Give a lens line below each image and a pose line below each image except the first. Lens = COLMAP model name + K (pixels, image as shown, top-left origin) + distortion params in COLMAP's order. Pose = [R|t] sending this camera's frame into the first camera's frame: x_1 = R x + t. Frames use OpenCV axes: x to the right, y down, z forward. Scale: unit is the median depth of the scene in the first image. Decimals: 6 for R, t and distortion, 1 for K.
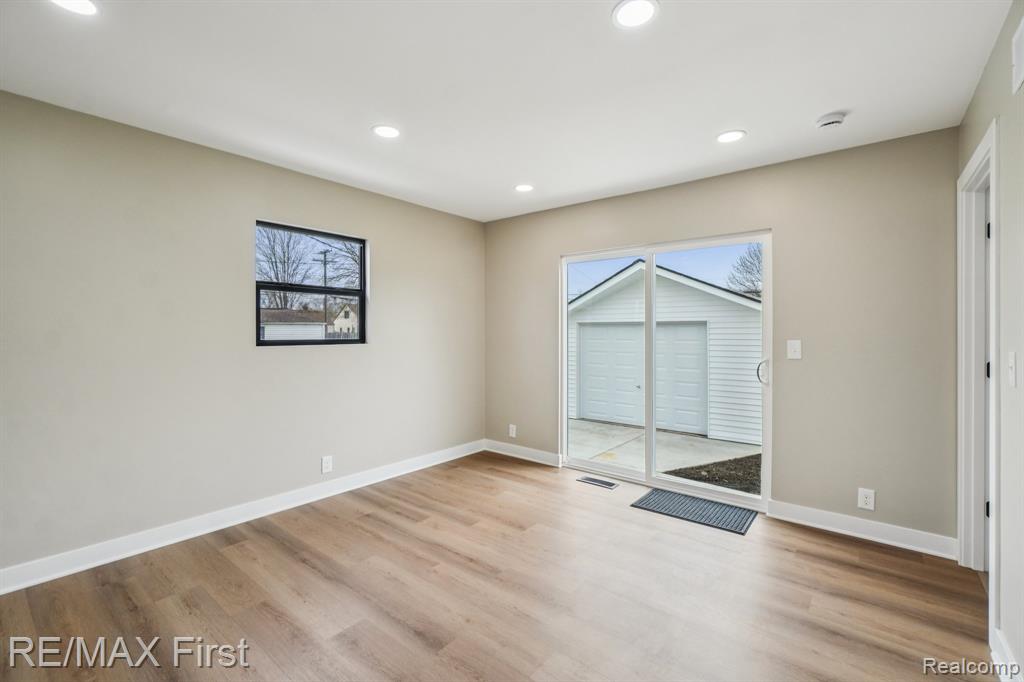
lens RADIAL K [[441.6, 0, 521.3], [0, 441.6, 335.7], [0, 0, 1]] dist [-0.005965, 0.002534]
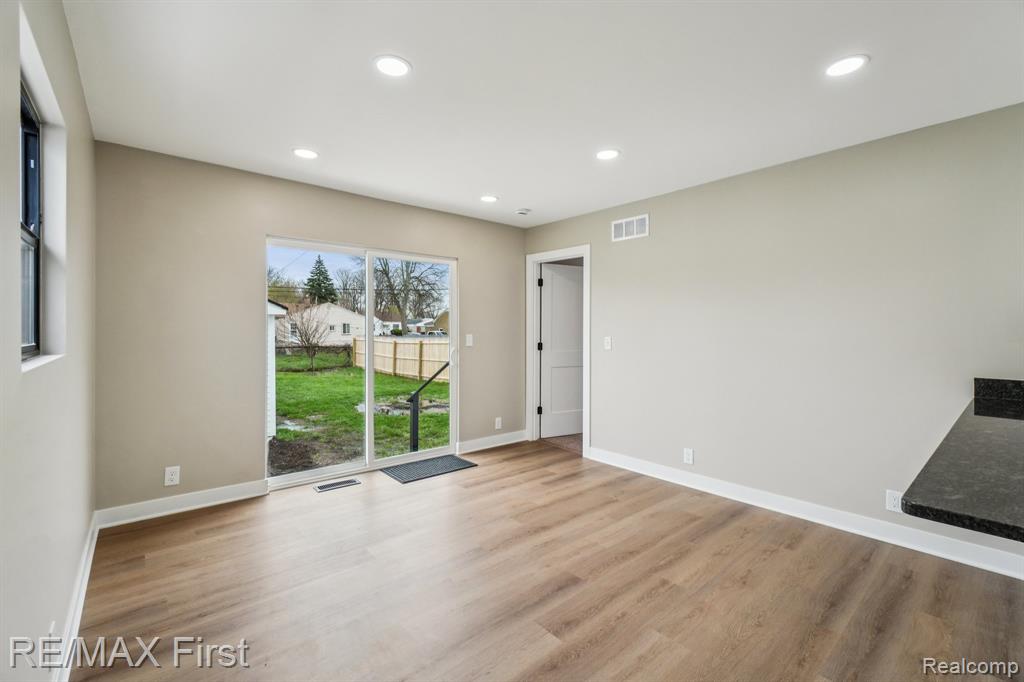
lens RADIAL K [[441.6, 0, 512.4], [0, 441.6, 330.5], [0, 0, 1]] dist [-0.005965, 0.002534]
pose [[0.190328, -0.004726, 0.981709, -0.863437], [0.002083, 0.999988, 0.004410, -0.008289], [-0.981718, 0.001205, 0.190336, 0.555744]]
